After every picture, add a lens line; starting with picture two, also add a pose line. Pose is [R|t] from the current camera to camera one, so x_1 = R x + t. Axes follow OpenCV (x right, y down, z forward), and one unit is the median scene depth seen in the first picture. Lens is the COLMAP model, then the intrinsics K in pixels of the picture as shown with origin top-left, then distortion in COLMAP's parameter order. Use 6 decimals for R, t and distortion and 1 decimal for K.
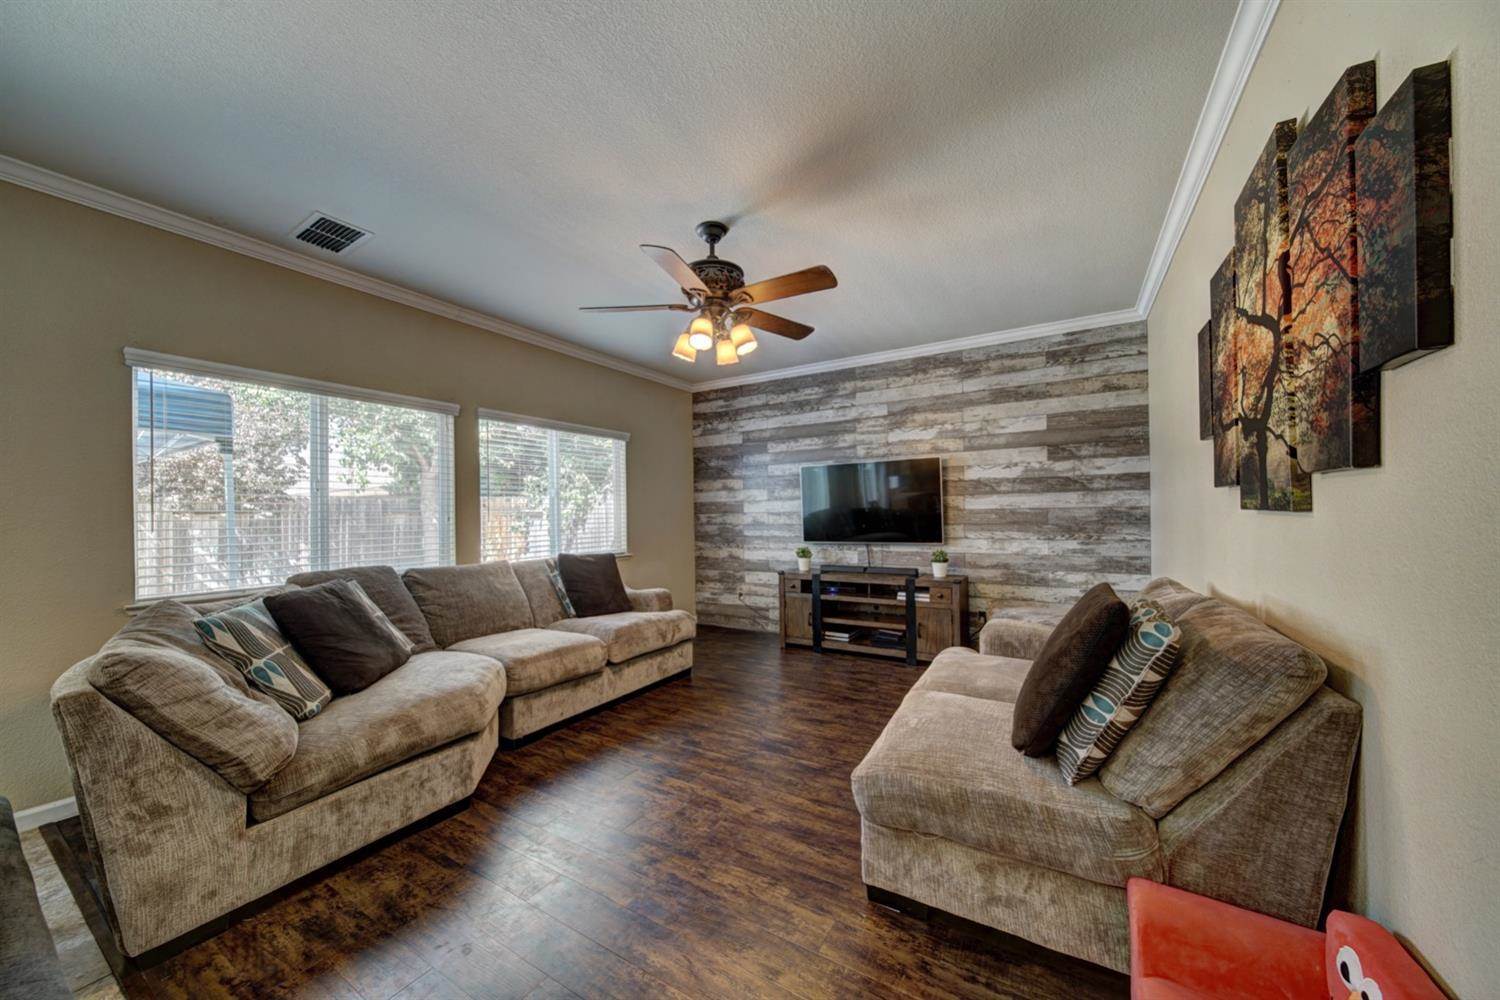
lens RADIAL K [[522.7, 0, 758.1], [0, 522.7, 509.5], [0, 0, 1]] dist [-0.000393, -0.001385]
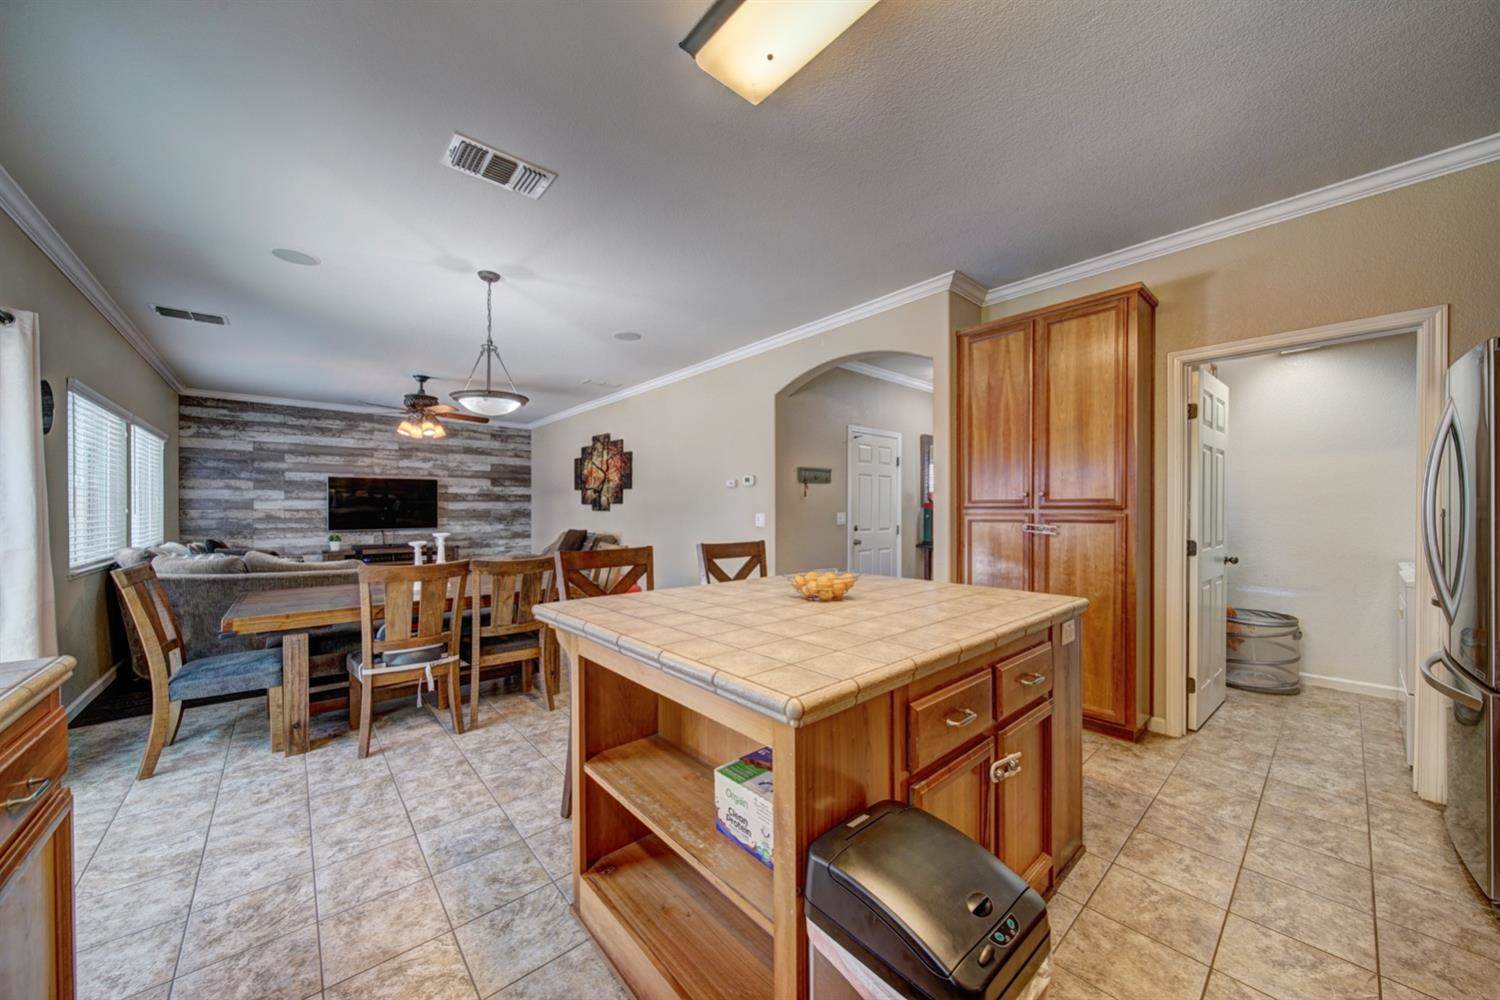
lens RADIAL K [[522.7, 0, 739.5], [0, 522.7, 511.9], [0, 0, 1]] dist [-0.000393, -0.001385]
pose [[0.318289, 0.009730, 0.947944, -1.045552], [-0.012634, 0.999902, -0.006021, 0.008040], [-0.947909, -0.010060, 0.318381, -0.565809]]
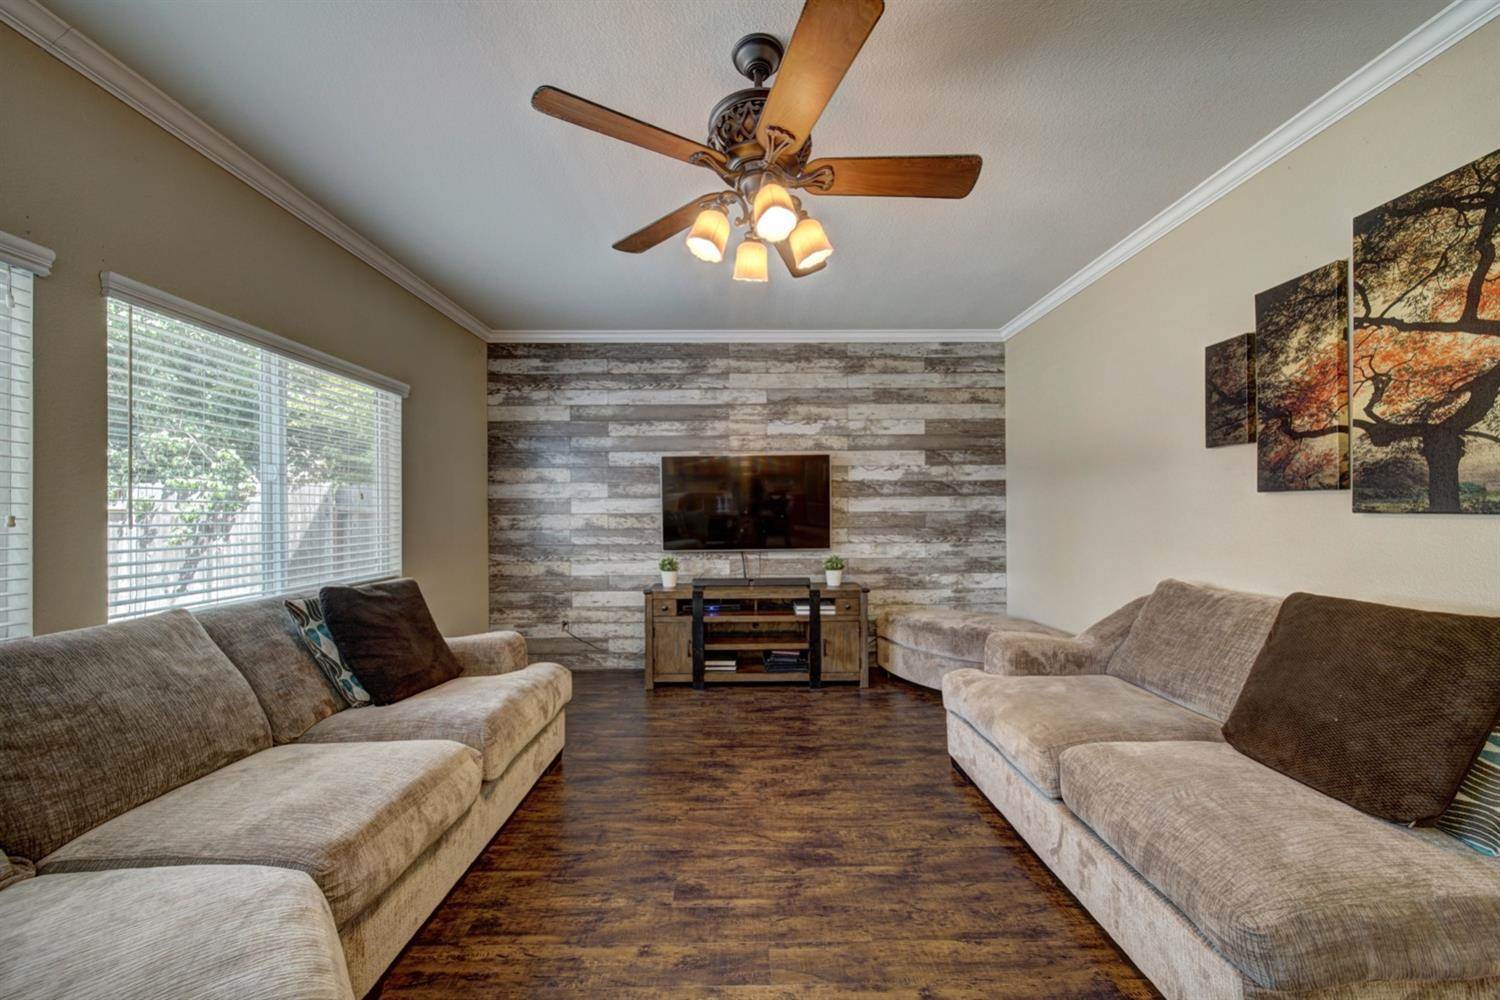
lens RADIAL K [[522.7, 0, 746.6], [0, 522.7, 511.4], [0, 0, 1]] dist [-0.000393, -0.001385]
pose [[0.856800, 0.011191, 0.515528, -0.256432], [-0.010030, 0.999937, -0.005036, 0.005493], [-0.515552, -0.000856, 0.856858, 0.296047]]
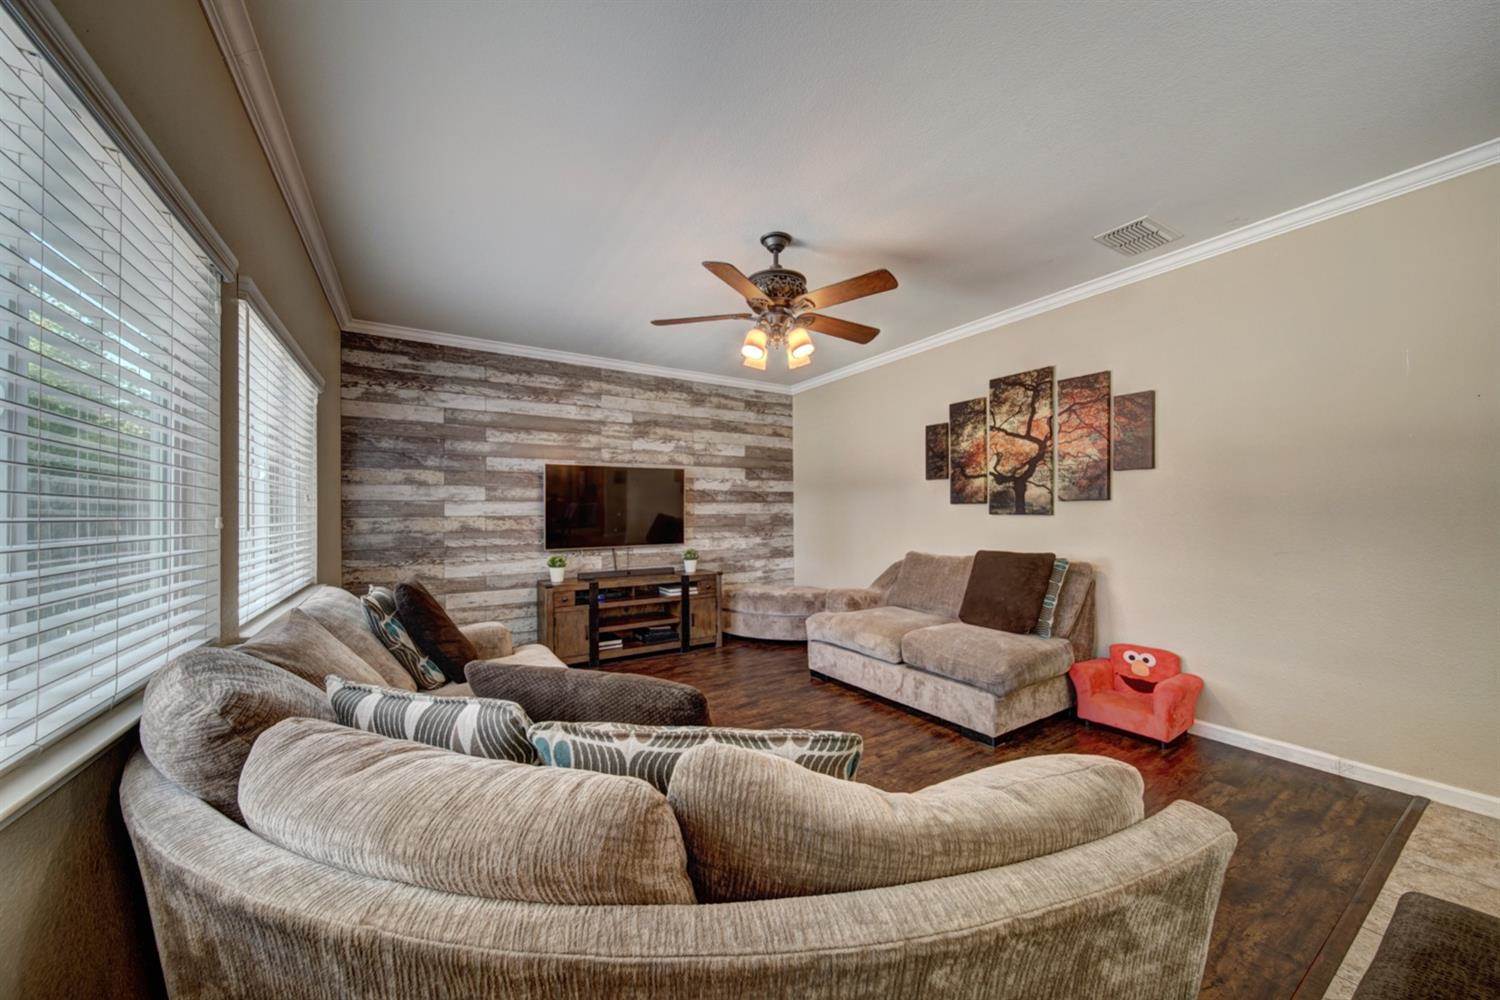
lens RADIAL K [[522.7, 0, 736.8], [0, 522.7, 511.5], [0, 0, 1]] dist [-0.000393, -0.001385]
pose [[0.469771, 0.016085, 0.882642, -0.635193], [-0.005860, 0.999869, -0.015102, 0.010688], [-0.882769, 0.001922, 0.469804, 0.362920]]
